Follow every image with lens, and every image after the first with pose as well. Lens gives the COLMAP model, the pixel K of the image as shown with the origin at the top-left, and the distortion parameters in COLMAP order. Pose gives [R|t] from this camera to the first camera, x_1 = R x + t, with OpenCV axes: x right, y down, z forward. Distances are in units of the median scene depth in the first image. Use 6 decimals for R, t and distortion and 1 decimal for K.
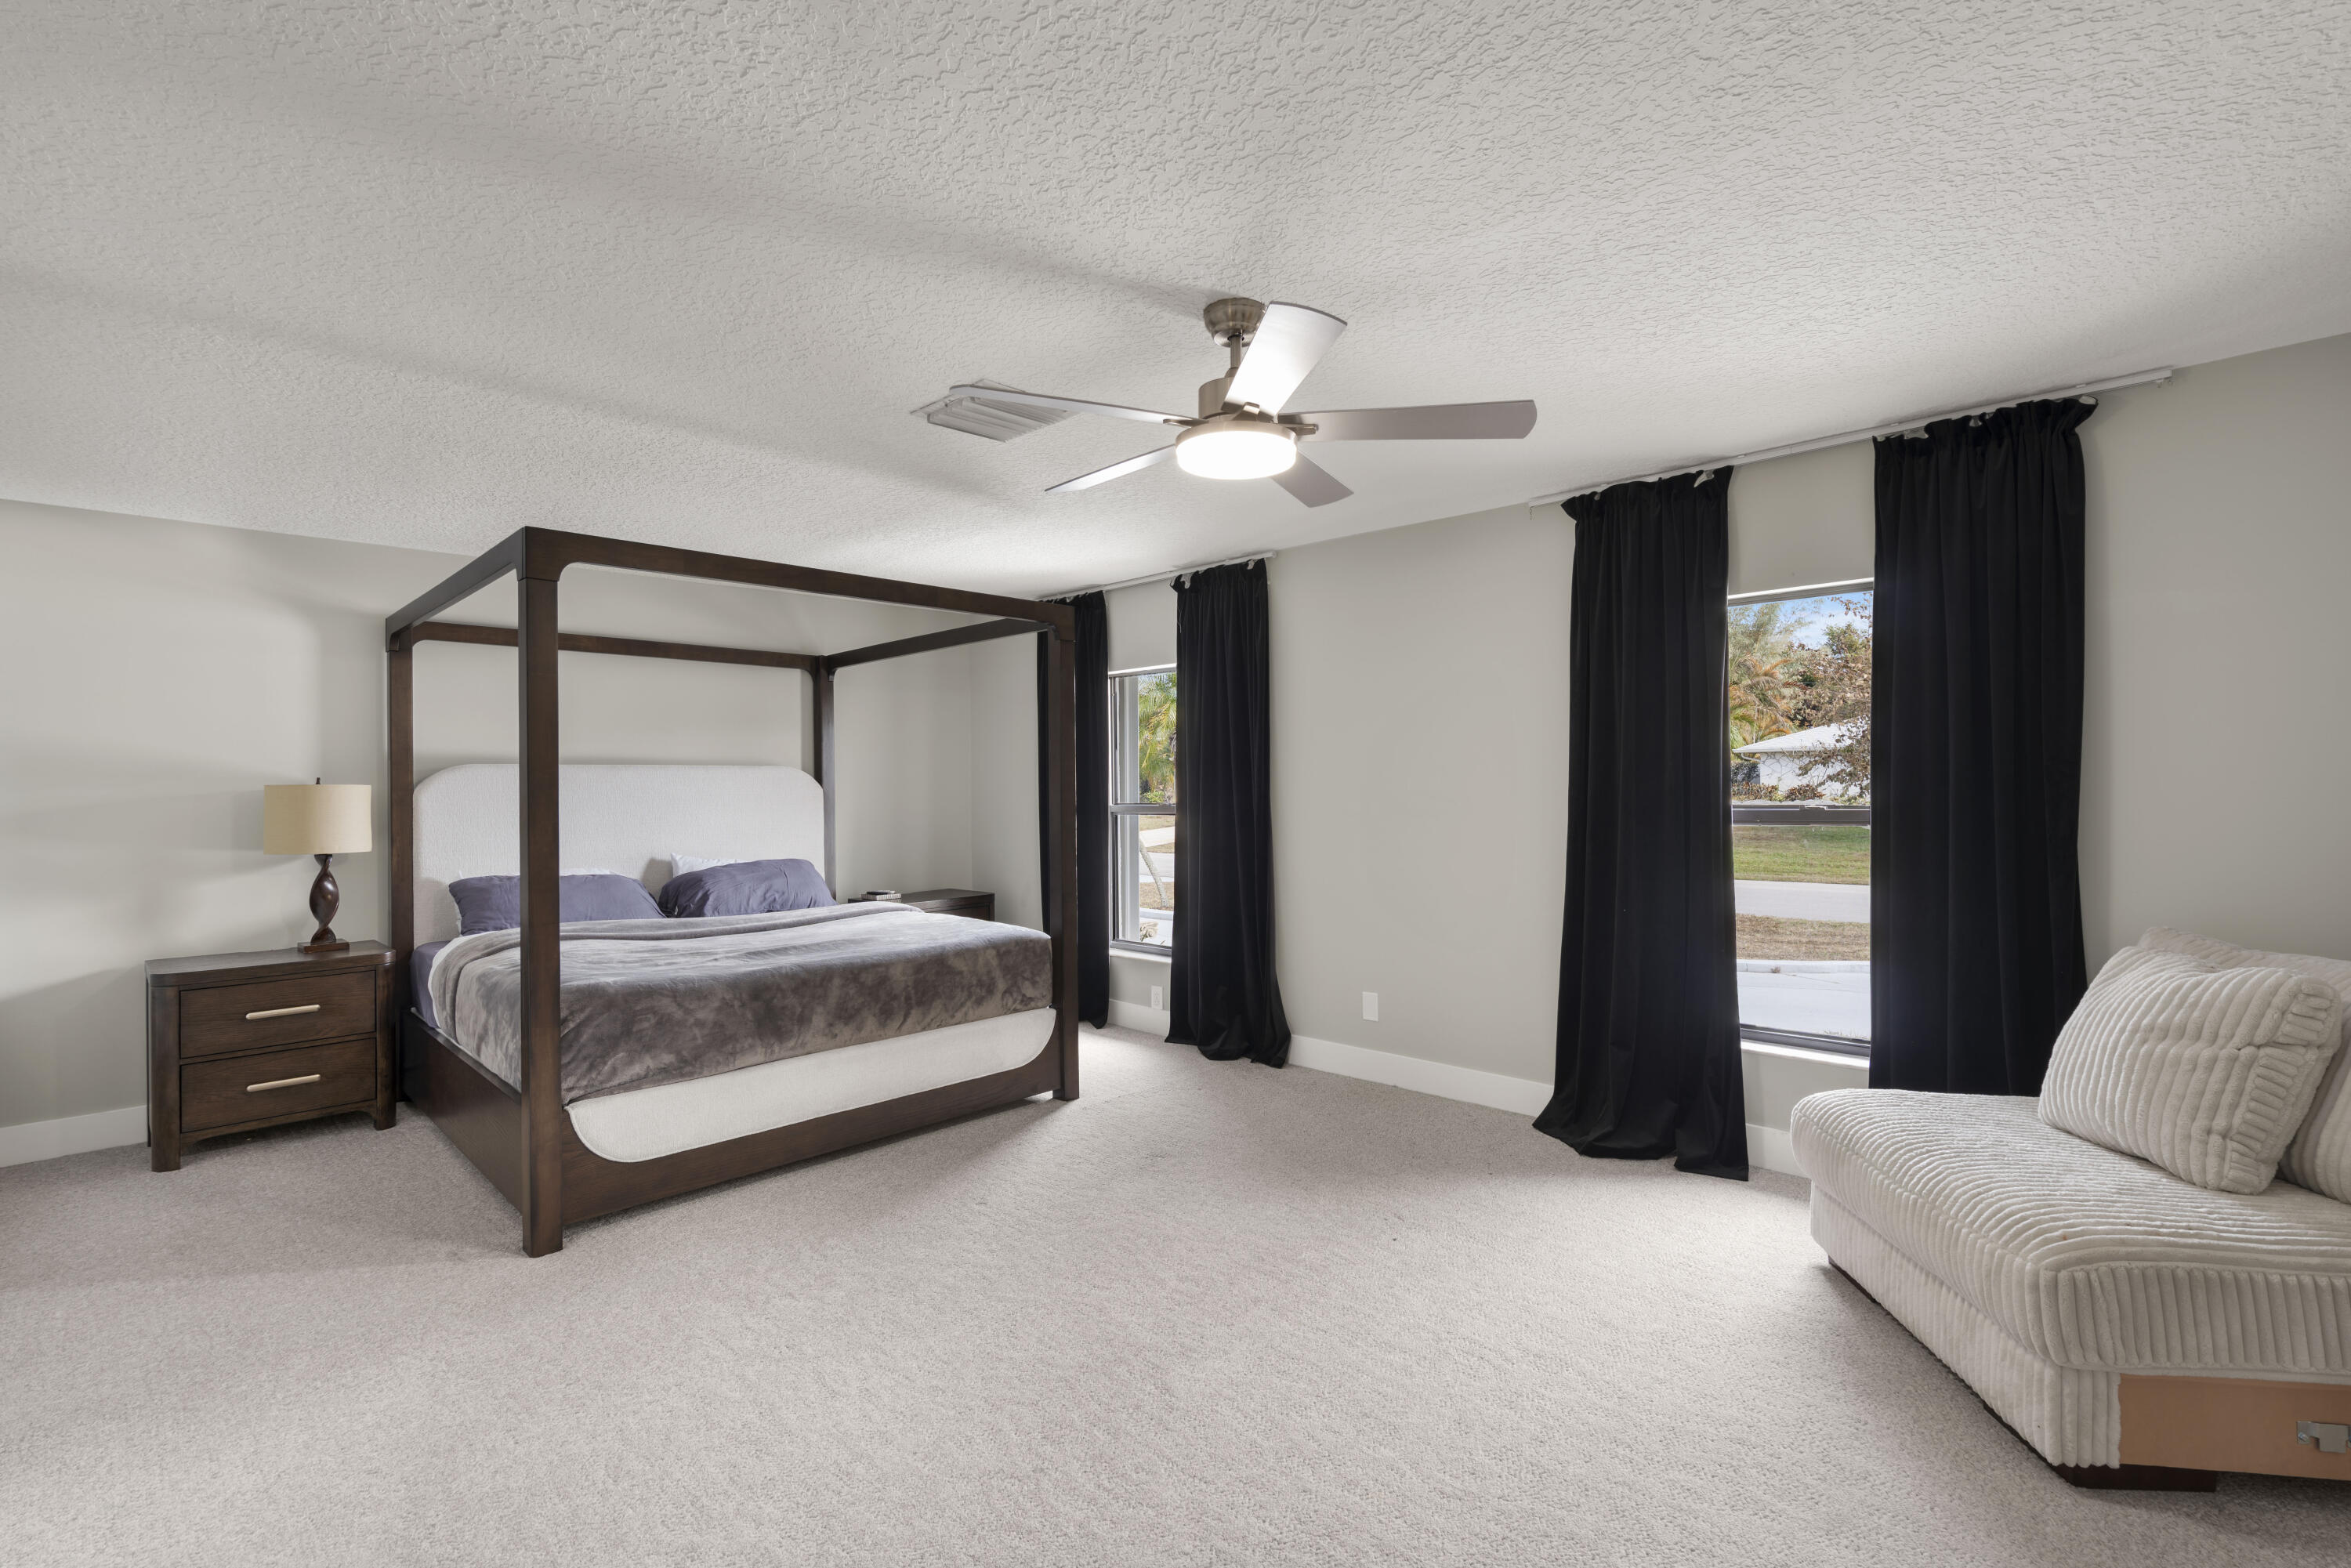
lens RADIAL K [[1109.2, 0, 1110.3], [0, 1109.2, 793.1], [0, 0, 1]] dist [-0.010638, 0.000068]
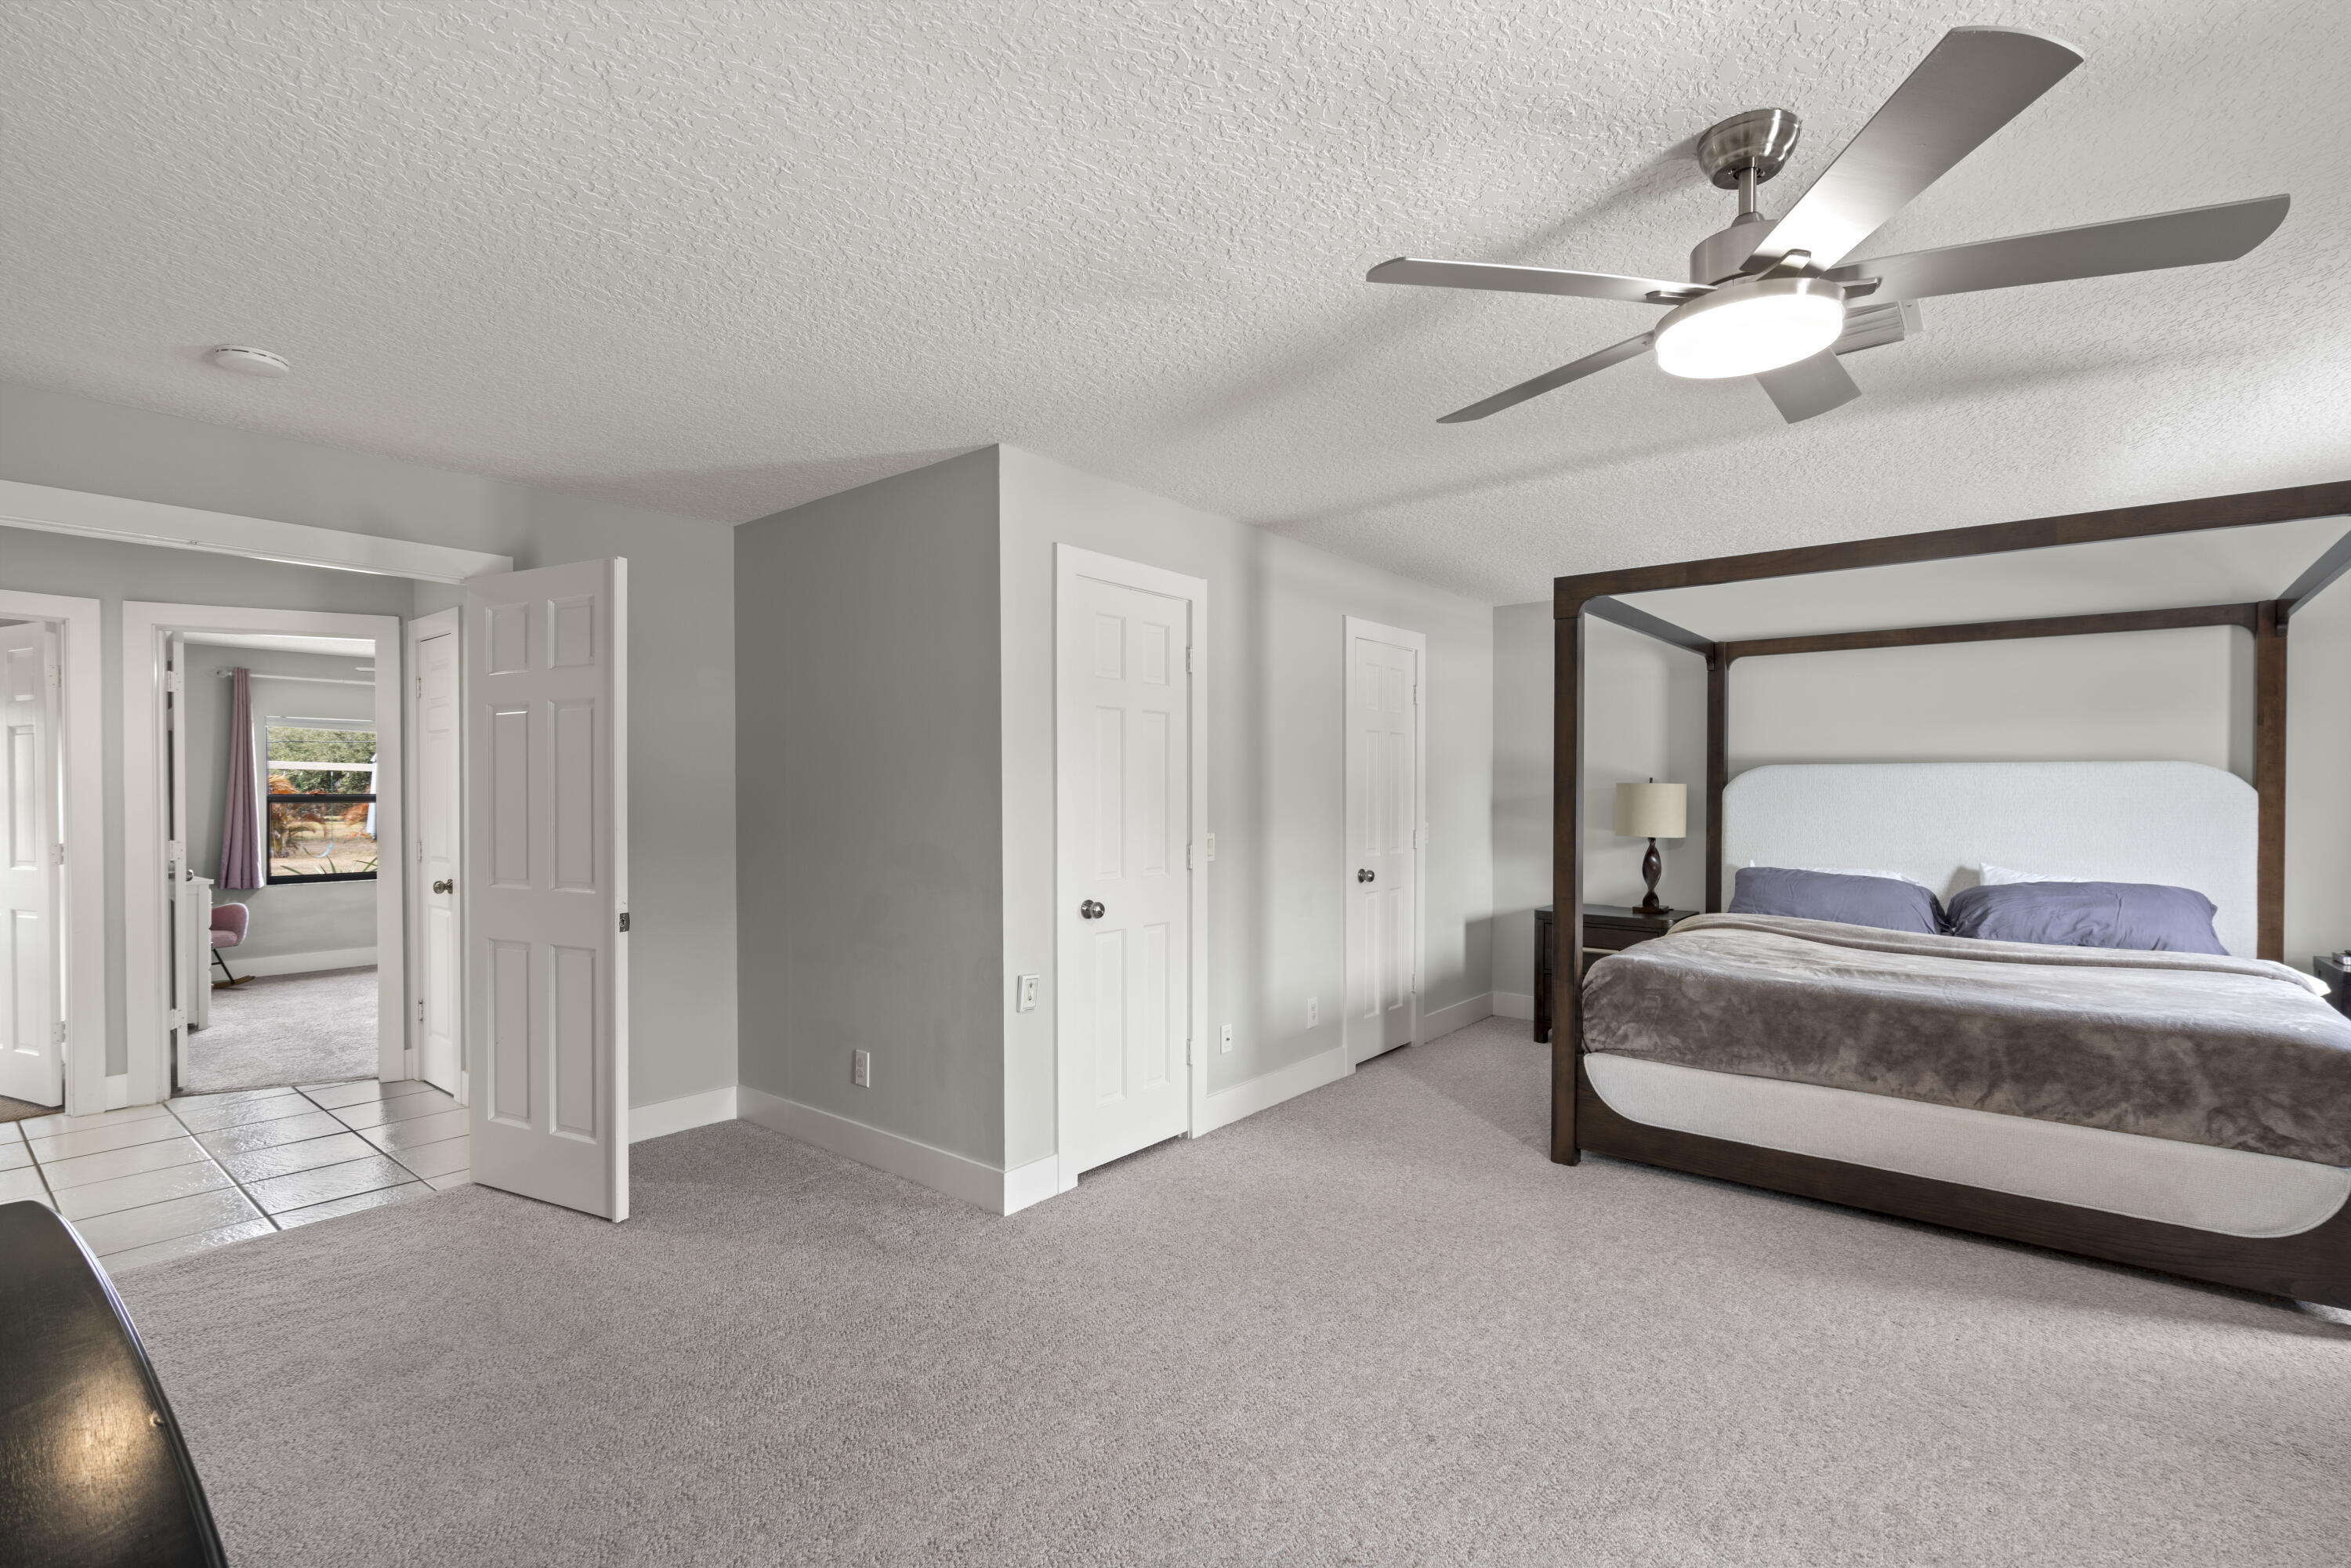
lens RADIAL K [[1063.8, 0, 1166.7], [0, 1063.8, 815.0], [0, 0, 1]] dist [-0.006369, 0.003958]
pose [[0.077321, 0.035915, -0.996359, 0.498823], [-0.007551, 0.999343, 0.035436, -0.011077], [0.996978, 0.004784, 0.077541, 0.364149]]
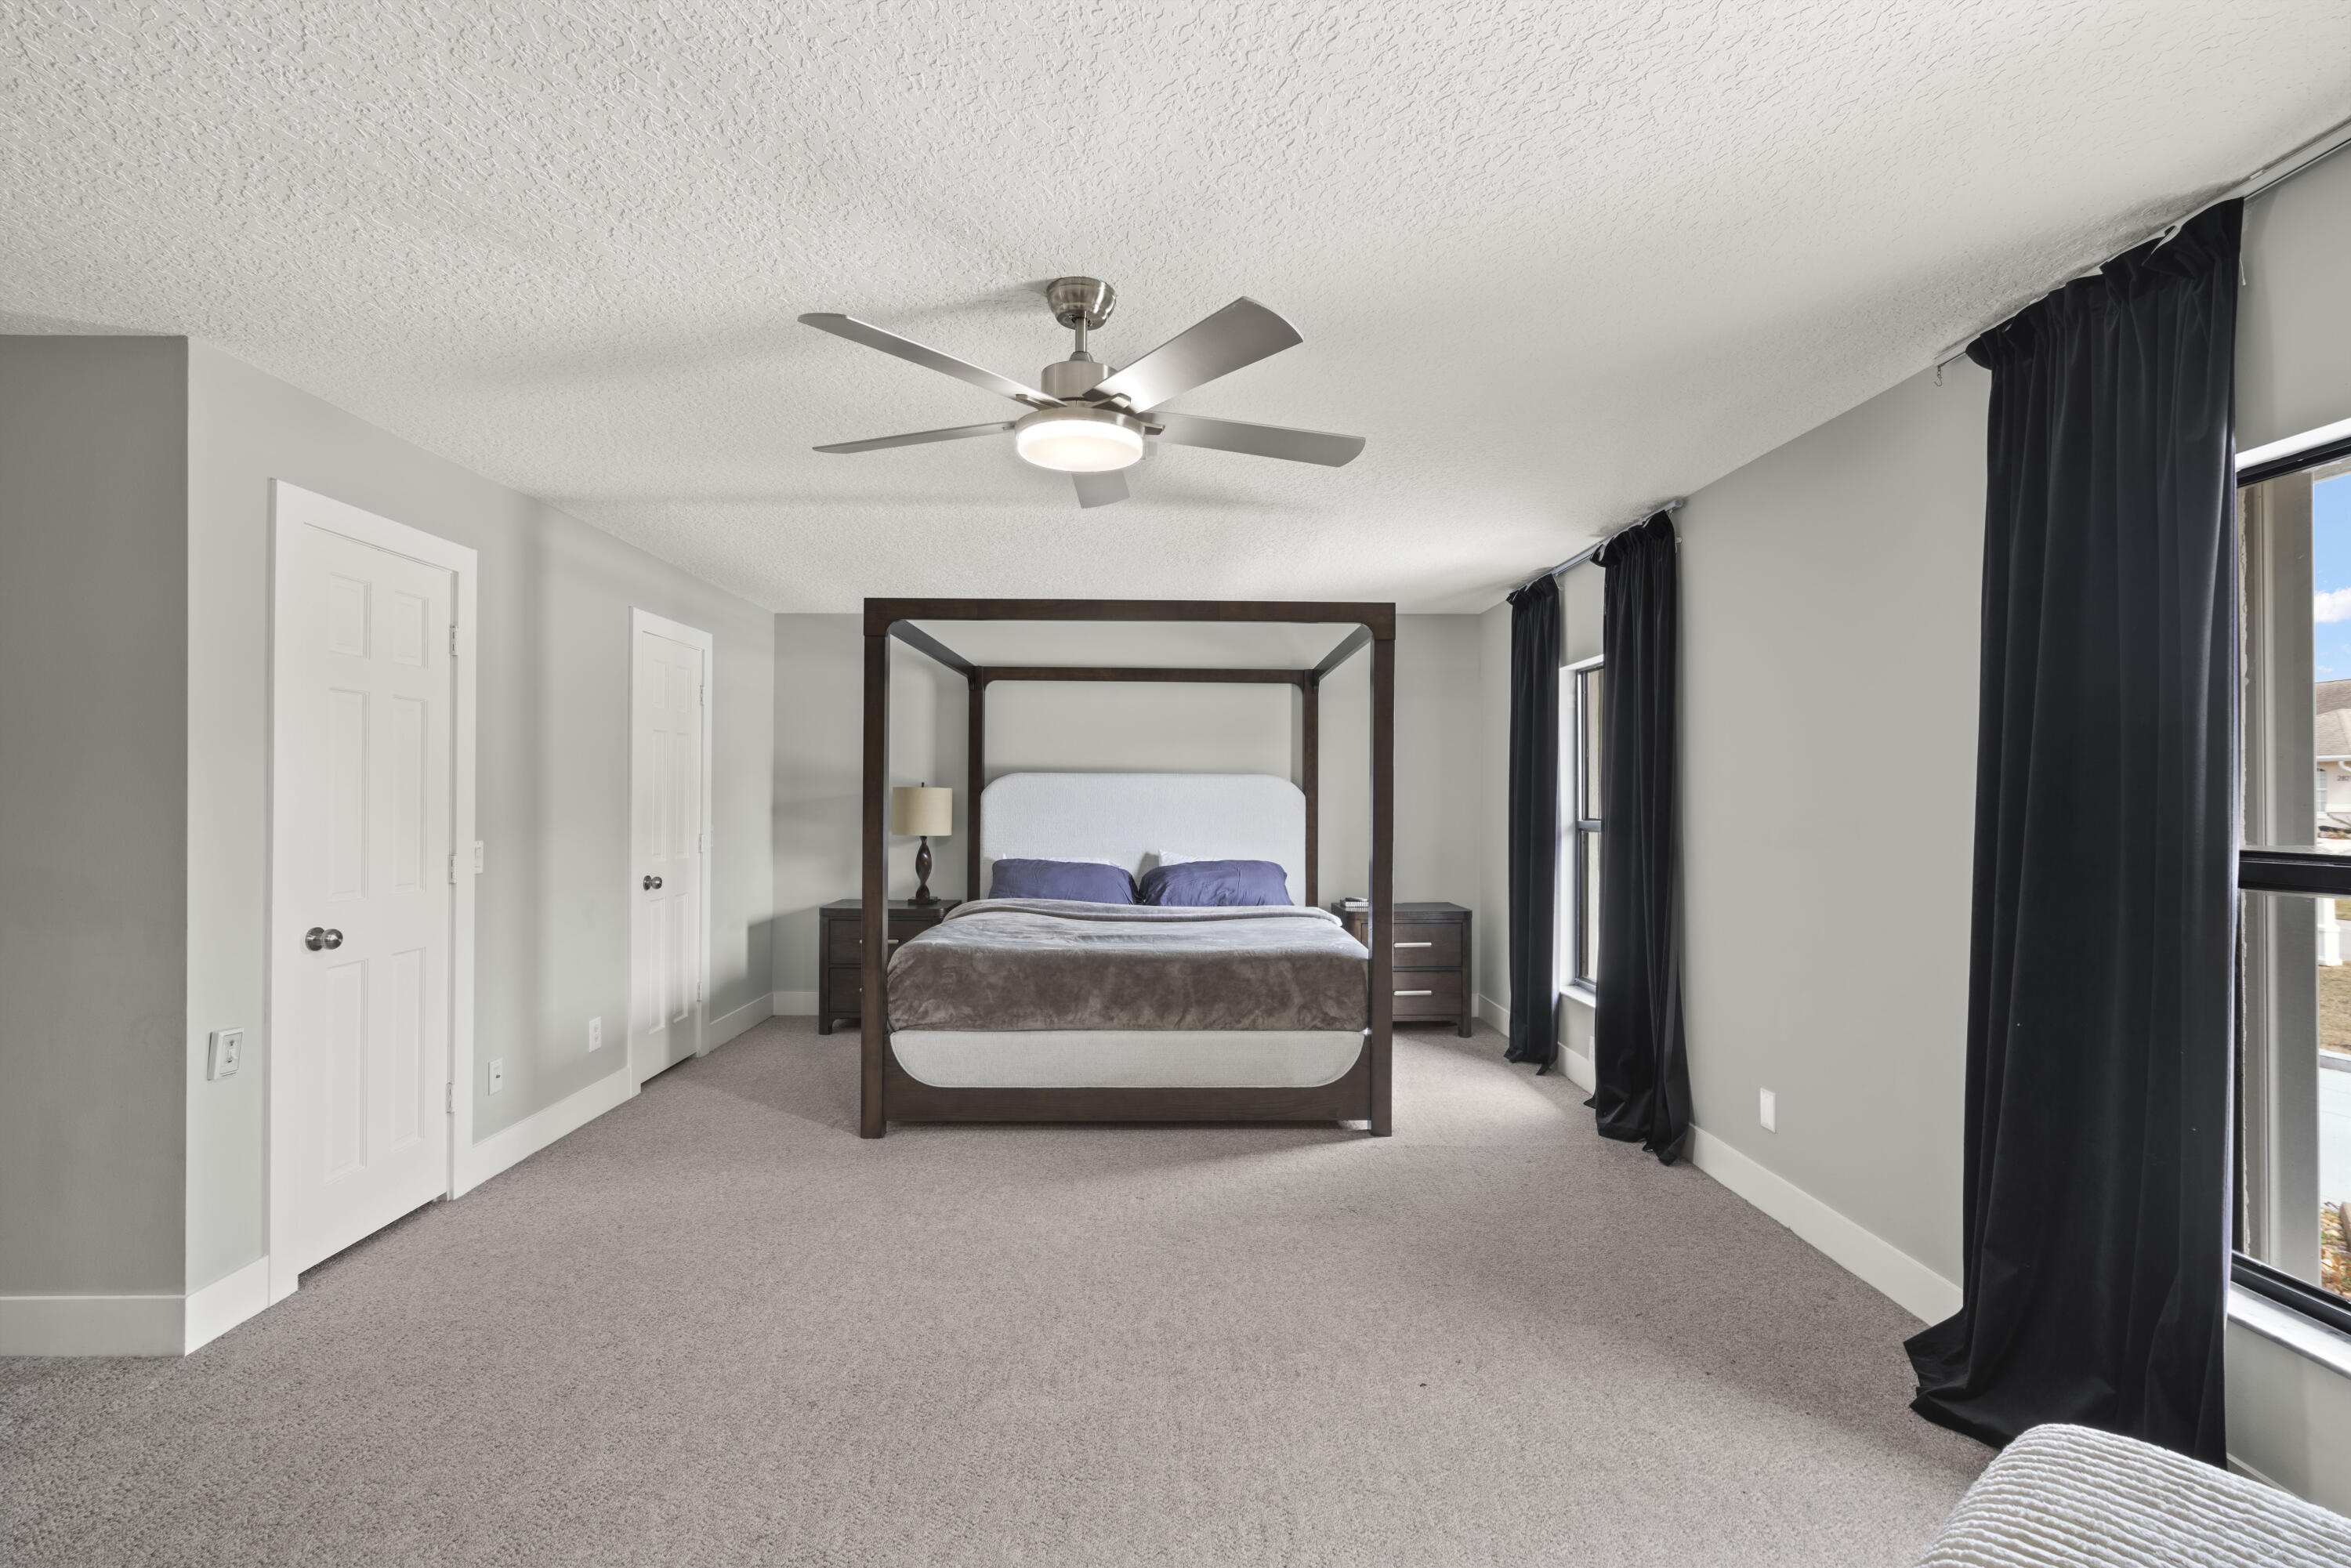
lens RADIAL K [[1063.8, 0, 1166.7], [0, 1063.8, 815.0], [0, 0, 1]] dist [-0.006369, 0.003958]
pose [[0.702240, 0.029522, -0.711328, 0.516081], [-0.017696, 0.999555, 0.024013, -0.011316], [0.711721, -0.004275, 0.702450, 0.273232]]
